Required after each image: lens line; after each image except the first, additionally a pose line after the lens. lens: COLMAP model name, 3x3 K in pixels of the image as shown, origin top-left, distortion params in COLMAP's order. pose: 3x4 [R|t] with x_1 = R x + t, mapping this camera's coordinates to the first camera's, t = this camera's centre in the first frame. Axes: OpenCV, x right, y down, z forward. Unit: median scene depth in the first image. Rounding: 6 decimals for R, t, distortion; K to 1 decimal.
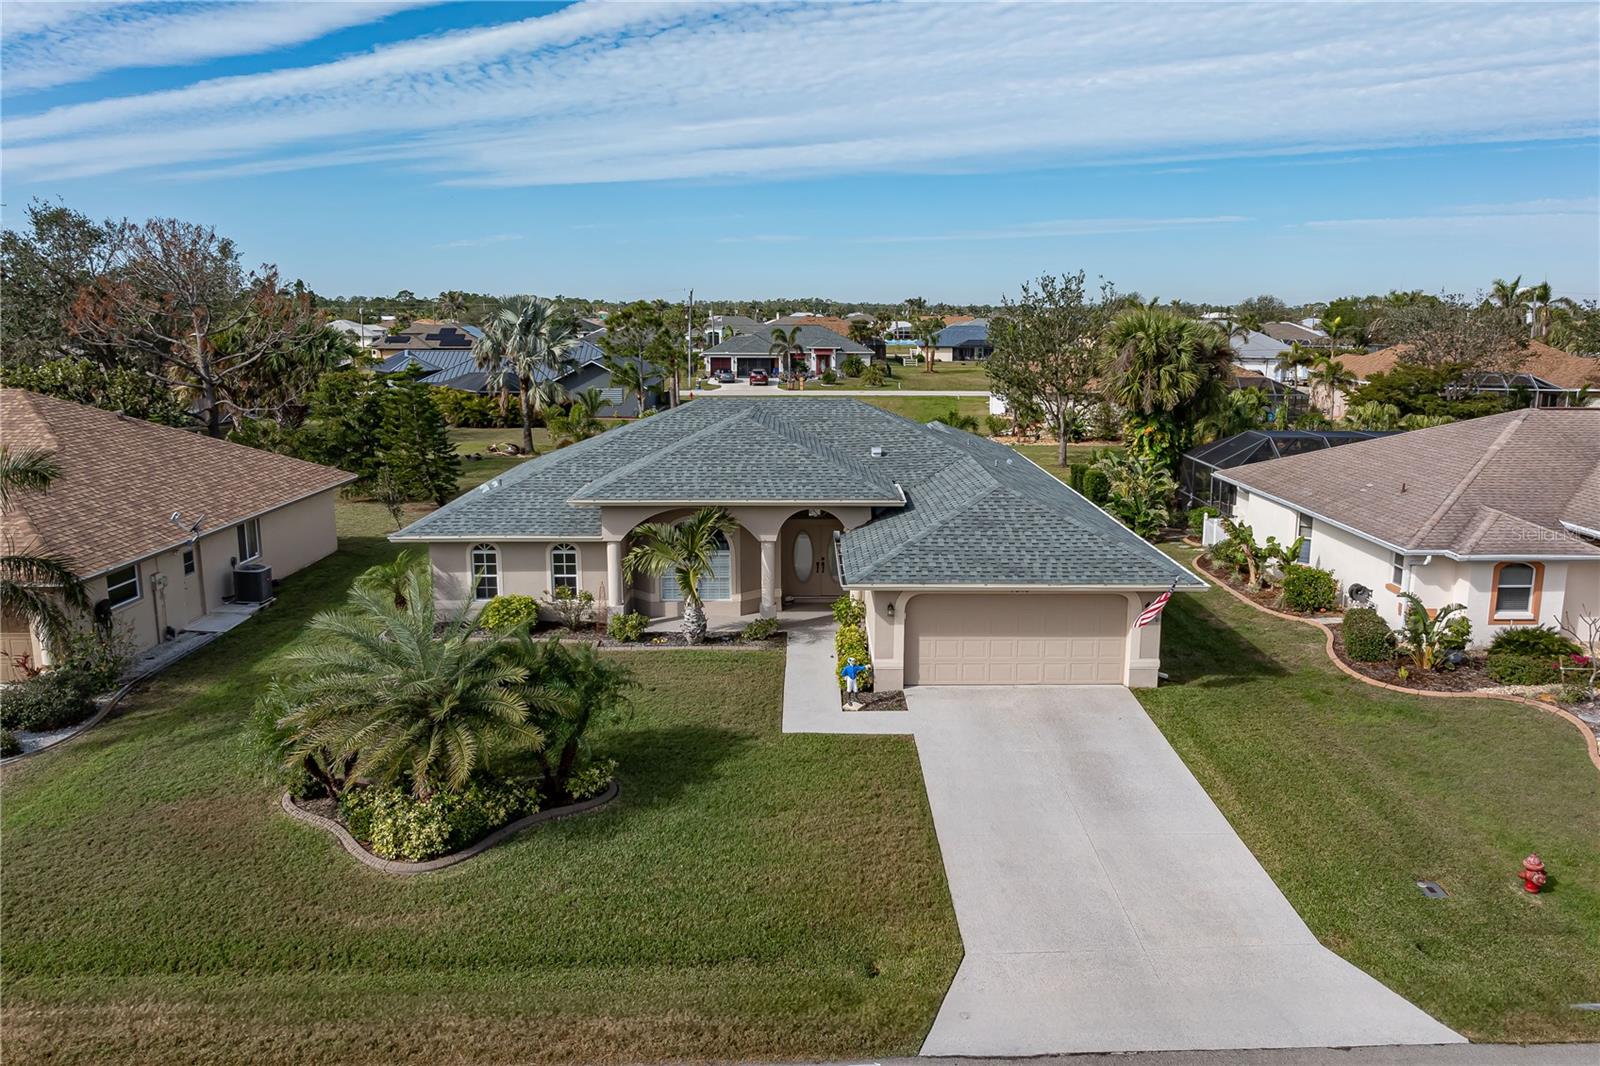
lens RADIAL K [[1177.9, 0, 836.9], [0, 1177.9, 528.6], [0, 0, 1]] dist [-0.020888, 0.003273]
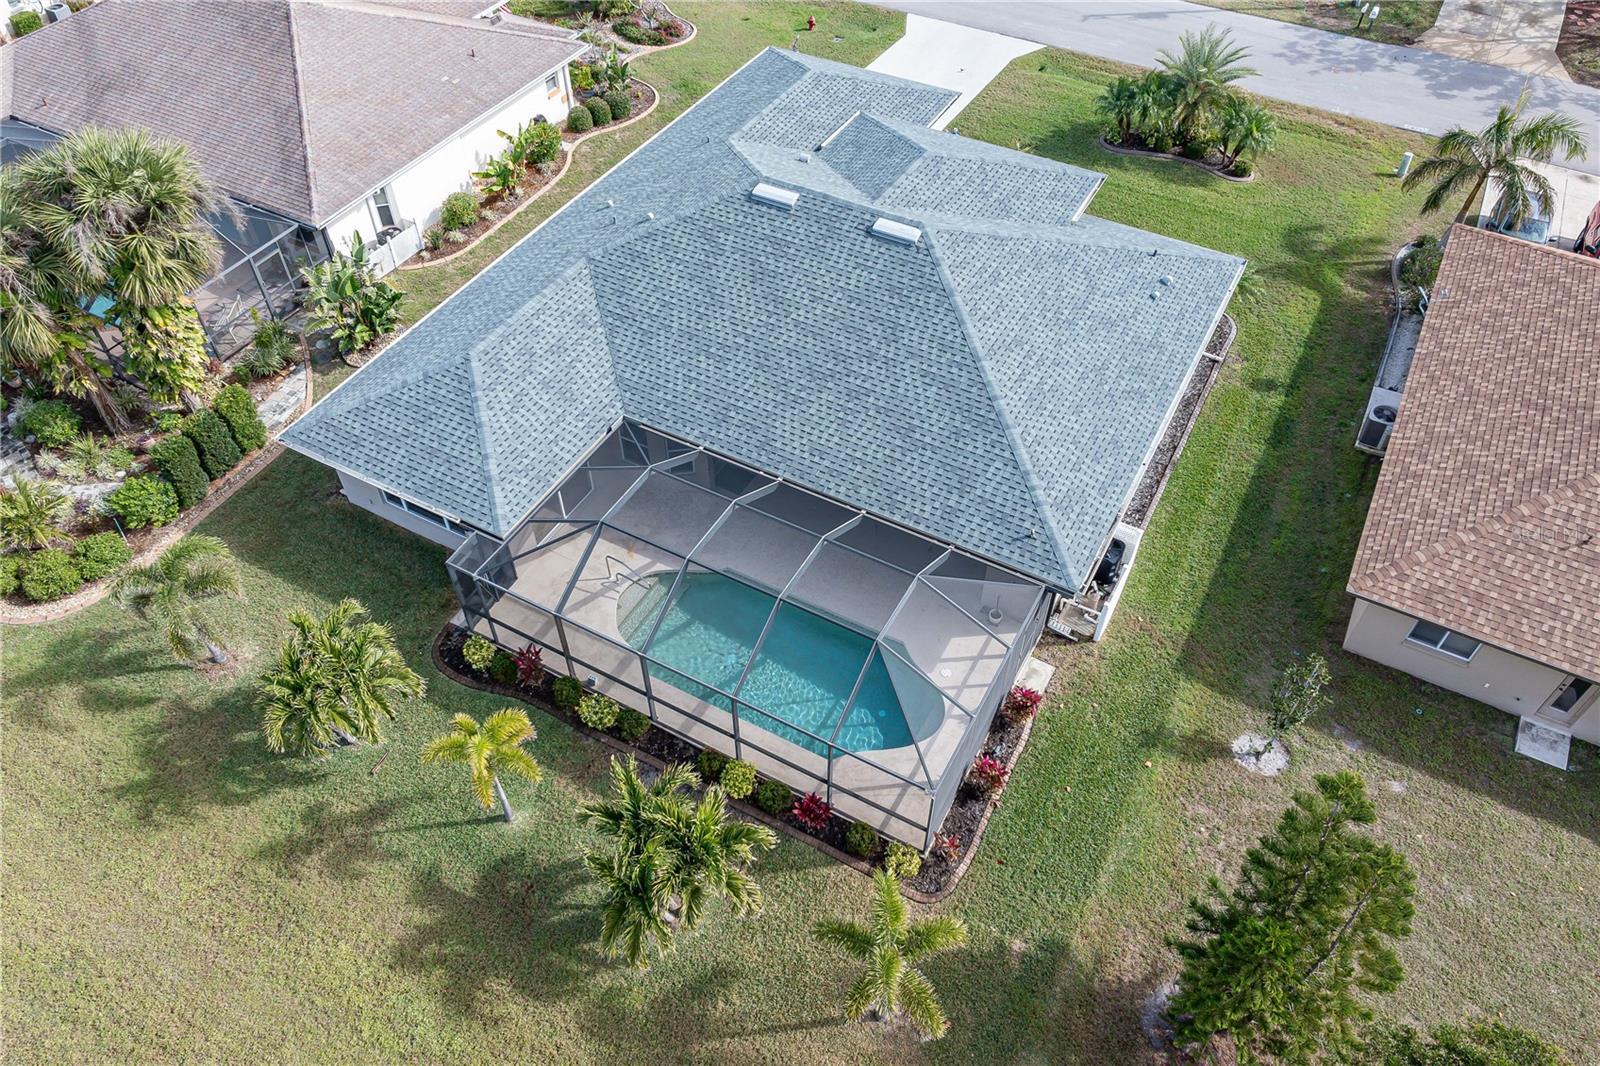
lens RADIAL K [[1123.8, 0, 799.3], [0, 1123.8, 547.4], [0, 0, 1]] dist [-0.021762, 0.007748]
pose [[-0.861879, -0.382009, 0.333517, -0.492027], [0.091524, 0.529699, 0.843233, -0.833014], [-0.498786, 0.757290, -0.421574, 1.947342]]
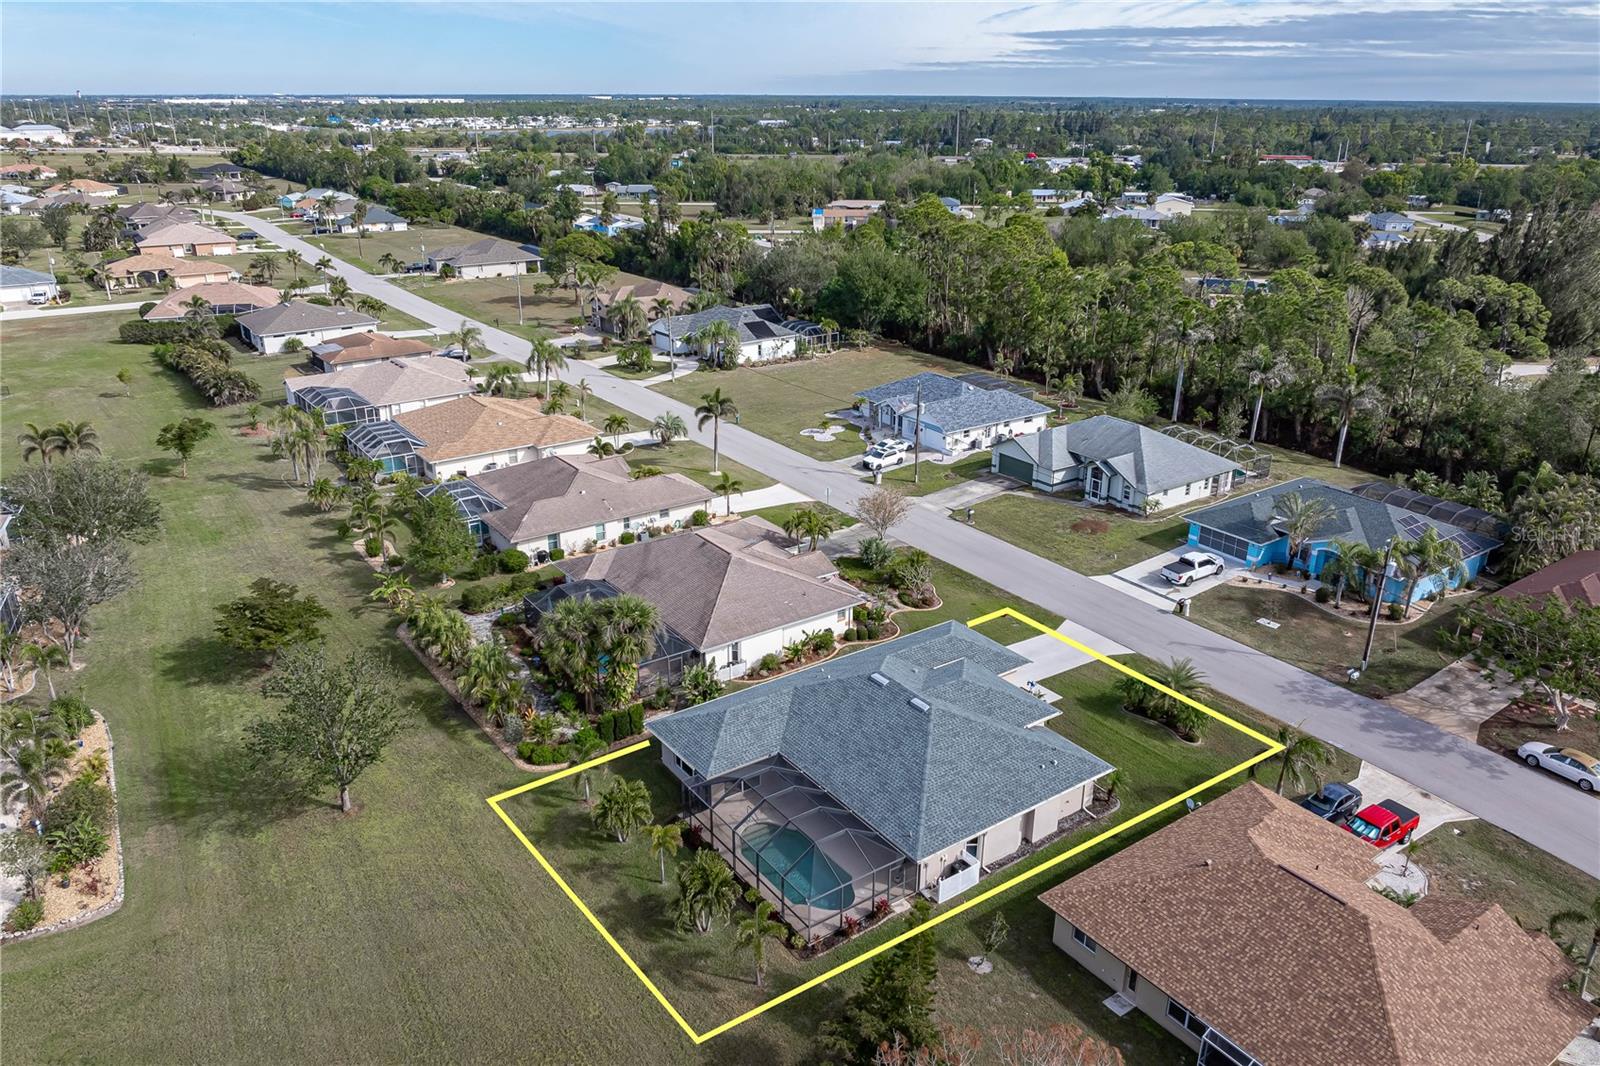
lens RADIAL K [[1123.8, 0, 799.3], [0, 1123.8, 547.4], [0, 0, 1]] dist [-0.021762, 0.007748]
pose [[-0.552052, -0.321235, 0.769446, -1.574054], [0.150435, 0.869292, 0.470852, -1.460592], [-0.820127, 0.375686, -0.431569, 2.290172]]
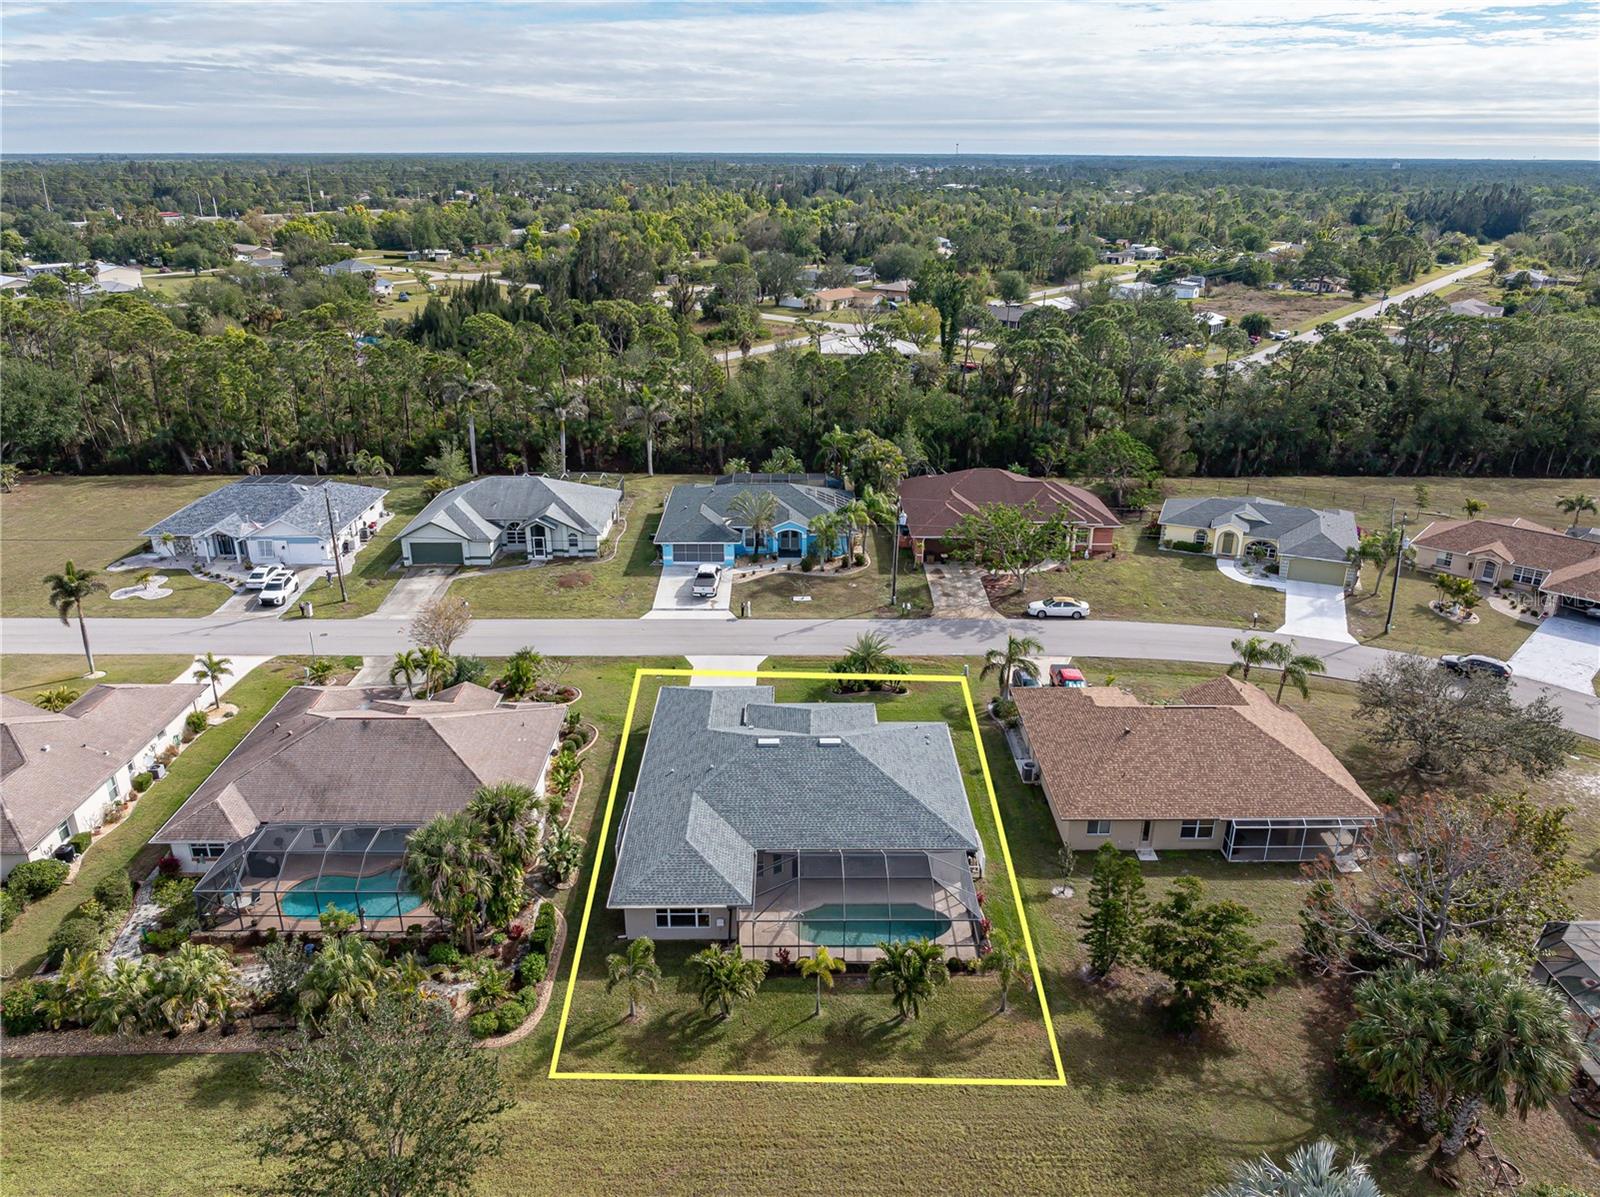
lens RADIAL K [[1134.2, 0, 800.0], [0, 1134.2, 598.5], [0, 0, 1]] dist [-0.014542, -0.005729]
pose [[-0.999755, -0.014983, 0.016267, -0.102158], [-0.003861, 0.842483, 0.538709, -1.604175], [-0.021776, 0.538514, -0.842335, 3.036494]]
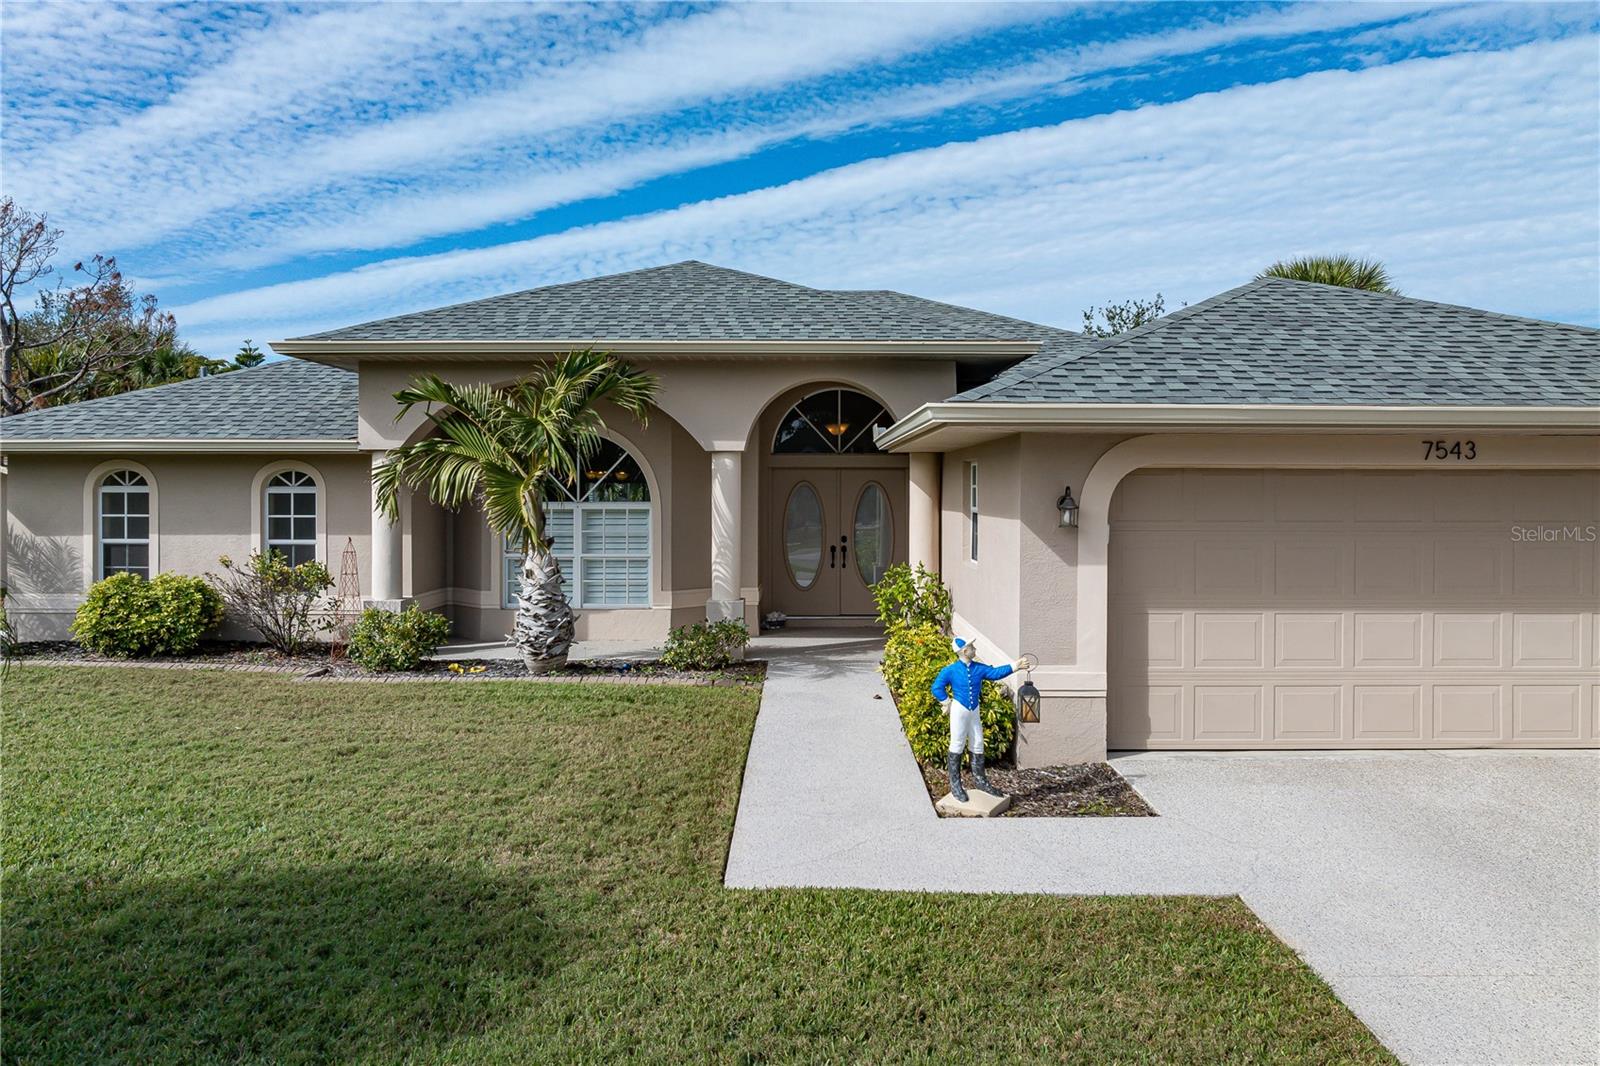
lens RADIAL K [[1131.7, 0, 798.4], [0, 1131.7, 486.3], [0, 0, 1]] dist [-0.017567, -0.001640]
pose [[0.999482, -0.001594, -0.032134, -0.017982], [-0.004544, 0.981765, -0.190046, 0.109254], [0.031851, 0.190094, 0.981249, 0.604577]]
